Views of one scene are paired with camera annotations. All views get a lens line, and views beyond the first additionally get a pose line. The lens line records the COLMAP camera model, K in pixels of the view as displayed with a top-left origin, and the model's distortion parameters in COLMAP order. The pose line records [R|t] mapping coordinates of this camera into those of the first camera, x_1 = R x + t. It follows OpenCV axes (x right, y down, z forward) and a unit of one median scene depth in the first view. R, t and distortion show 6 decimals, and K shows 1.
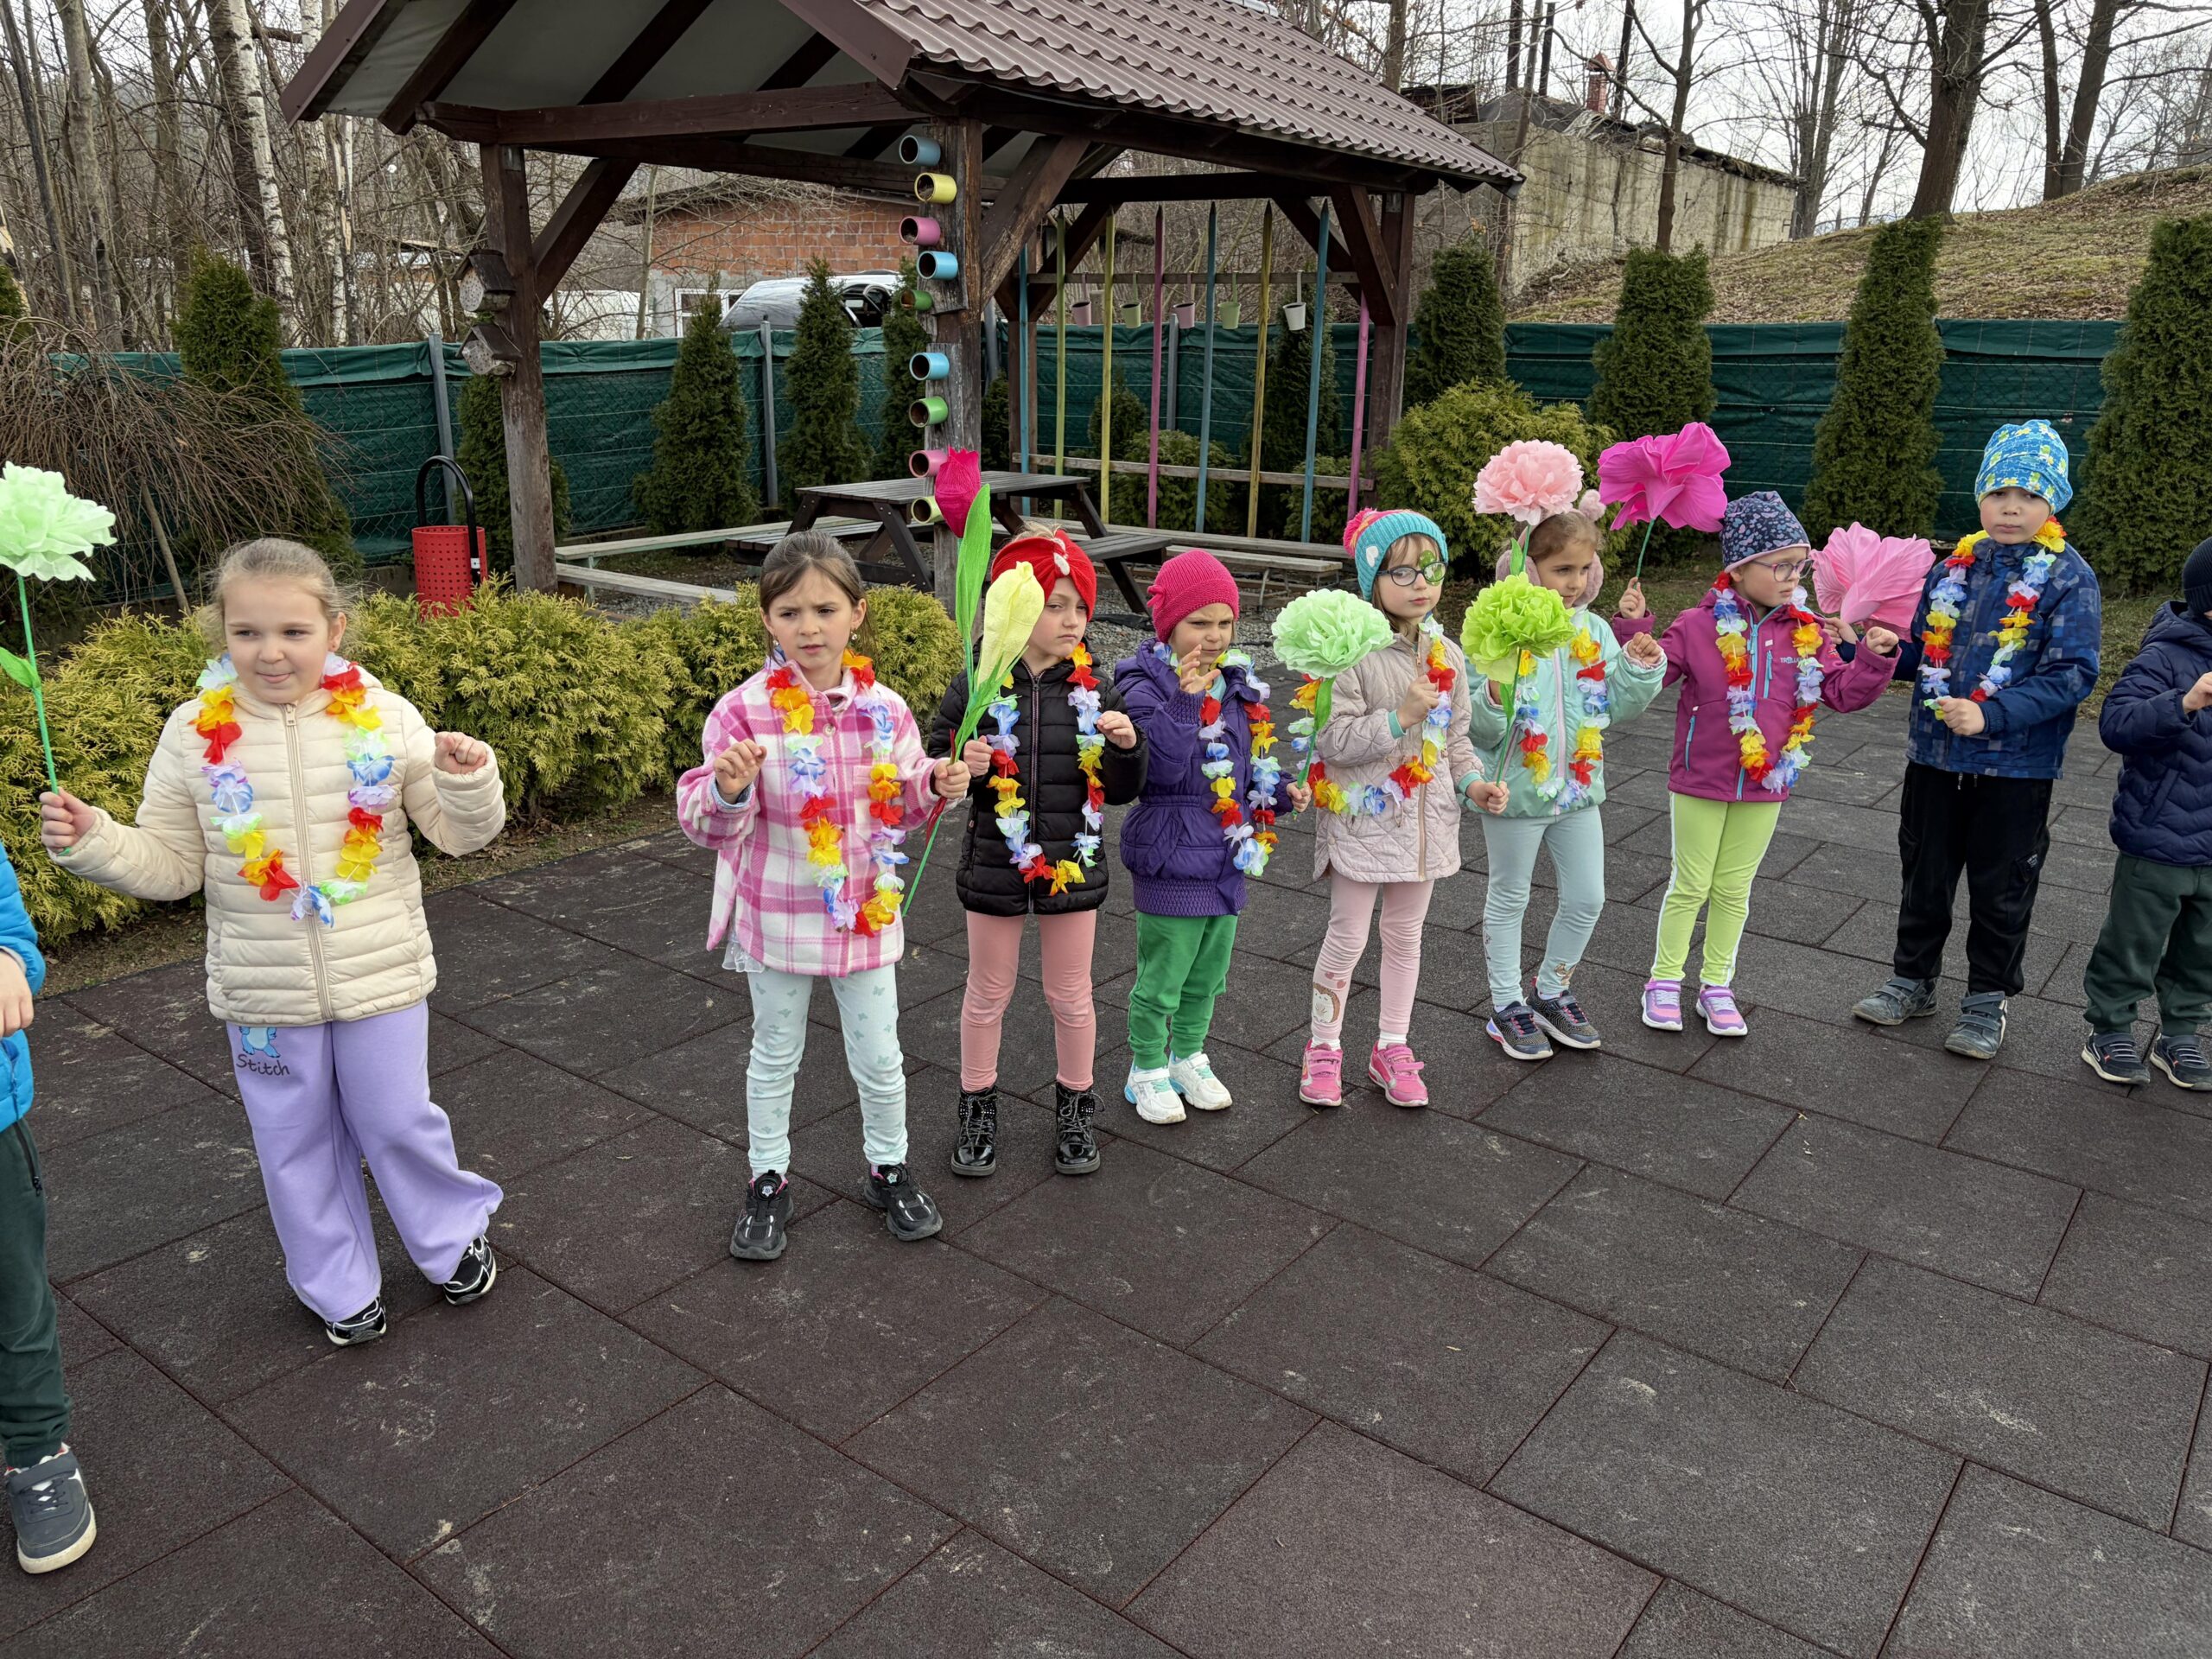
lens RADIAL K [[1660.4, 0, 1106.0], [0, 1660.4, 829.5], [0, 0, 1]] dist [0.042765, -0.037844]
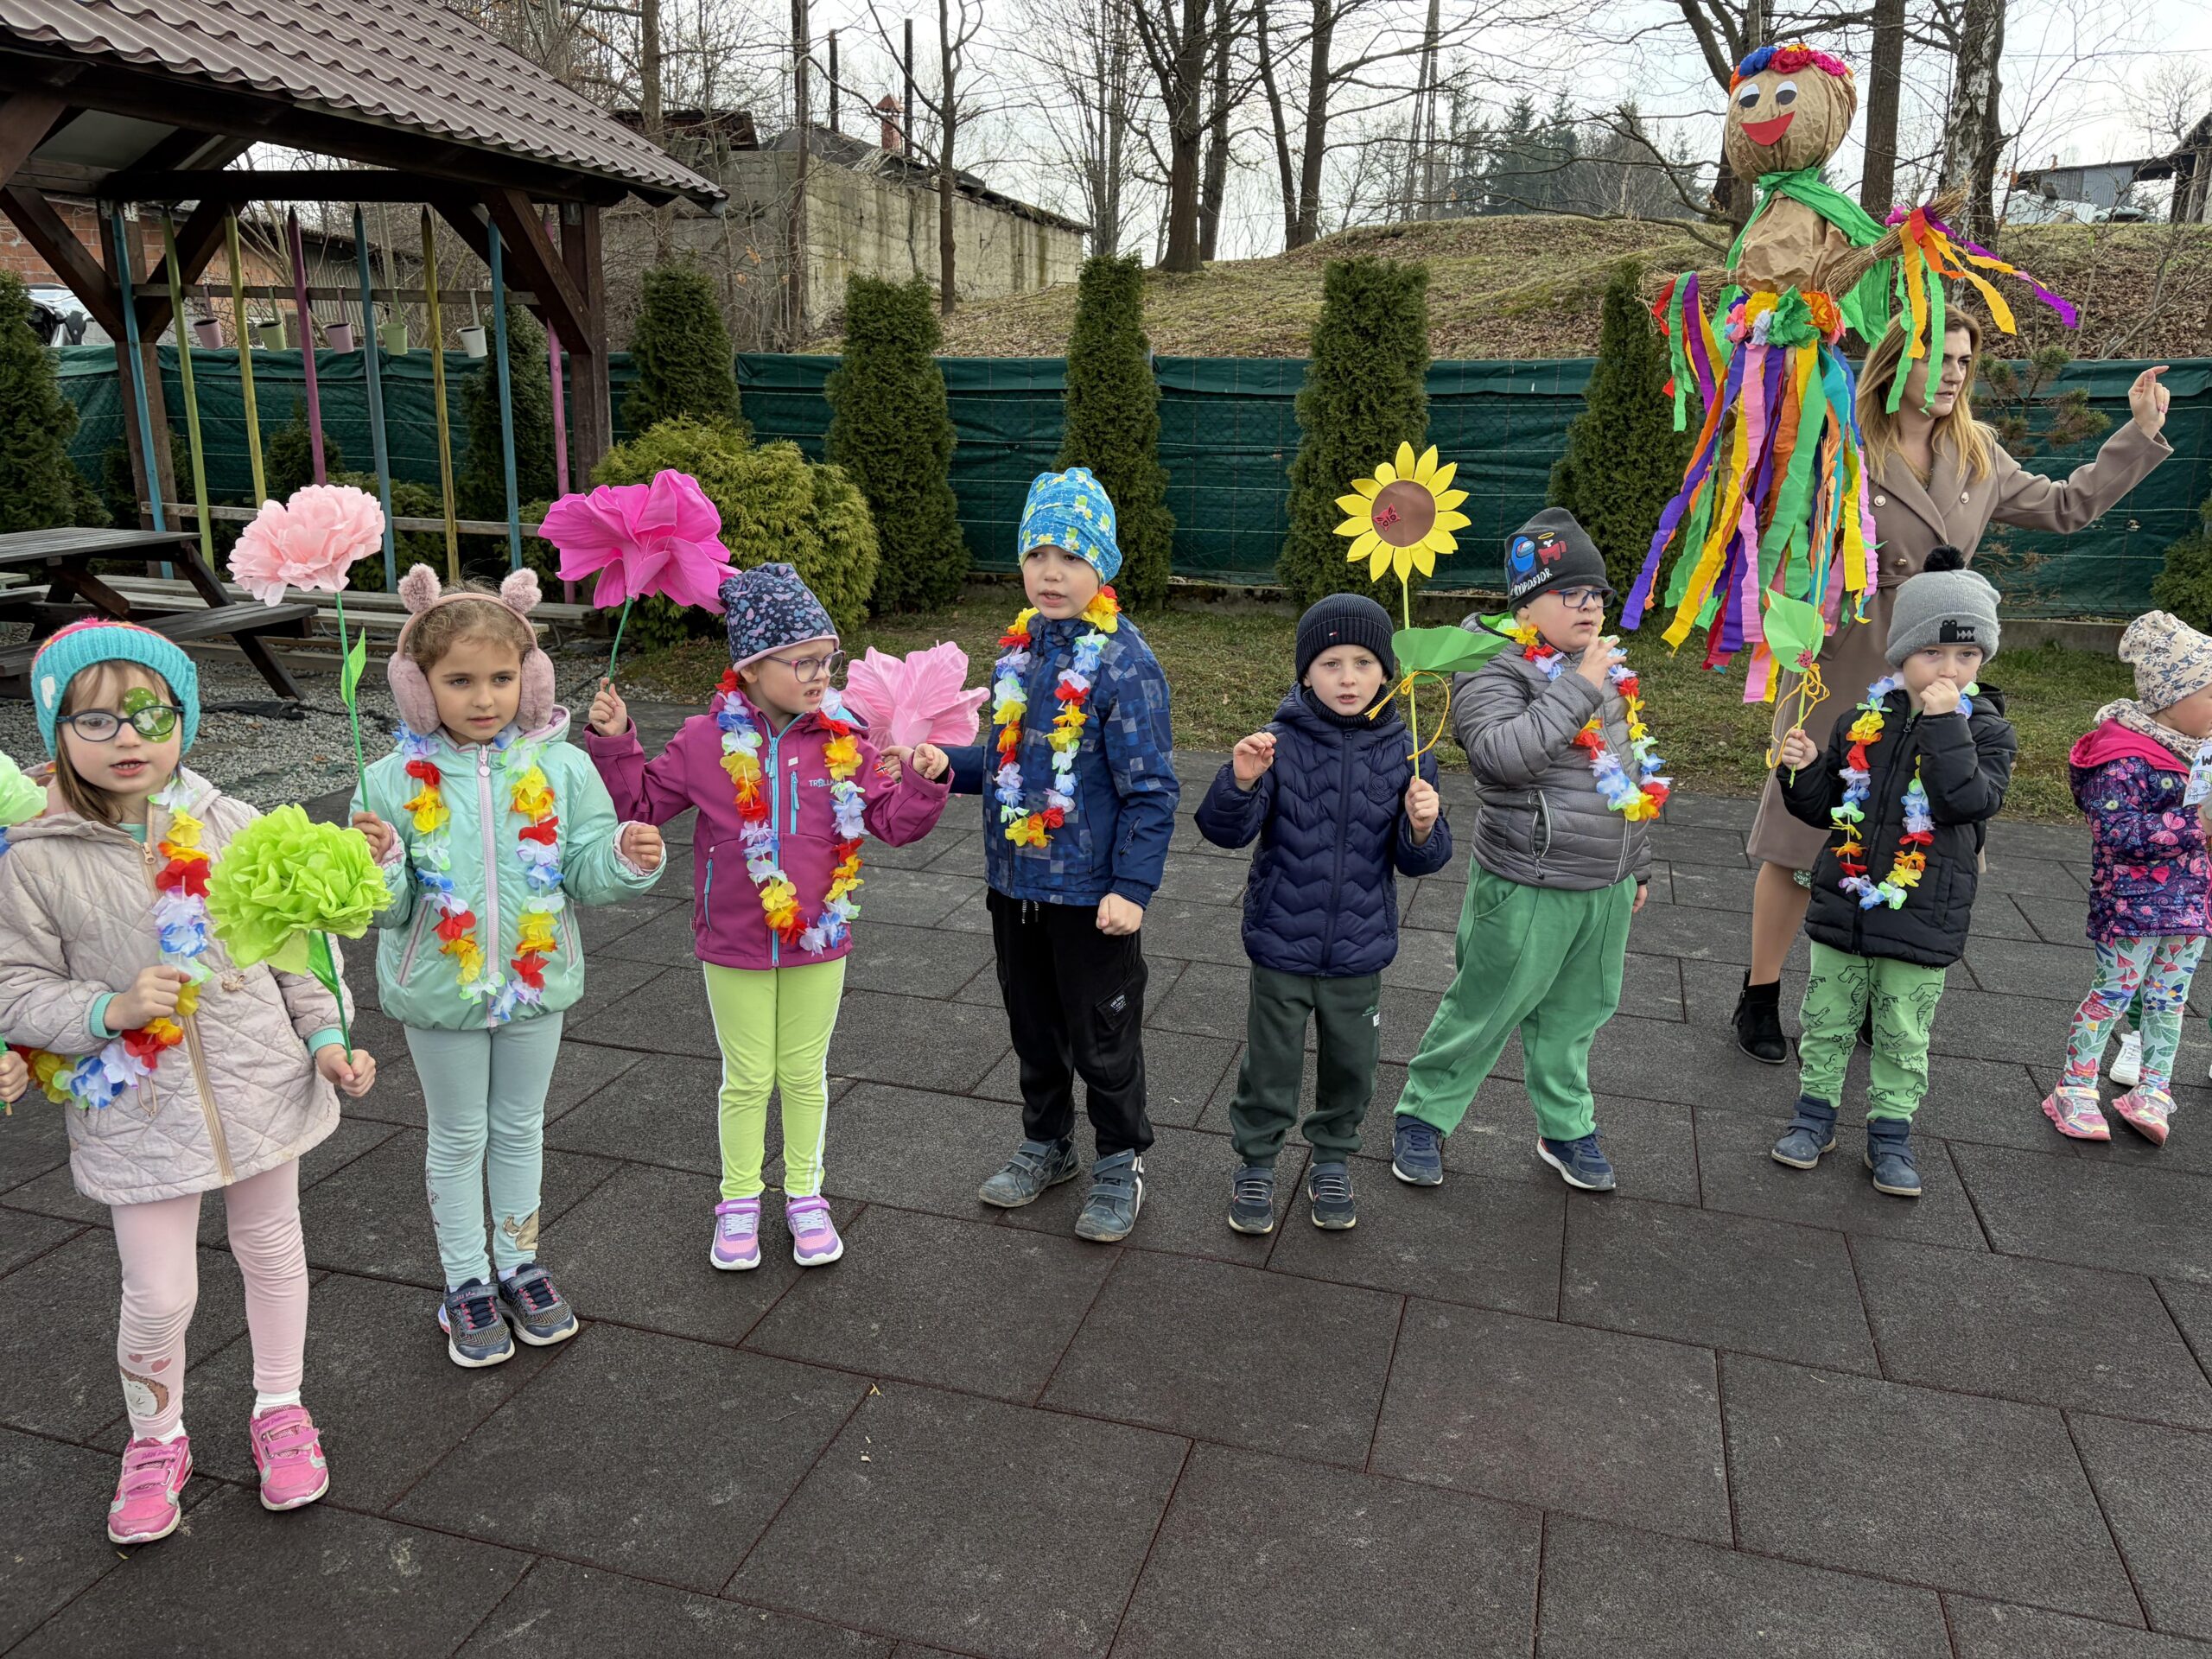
lens RADIAL K [[1668.1, 0, 1134.5], [0, 1668.1, 796.4], [0, 0, 1]] dist [0.048087, -0.012552]
pose [[0.928018, -0.087314, 0.362159, 0.102525], [0.101175, 0.994679, -0.019447, -0.025205], [-0.358534, 0.054689, 0.931913, 0.089376]]
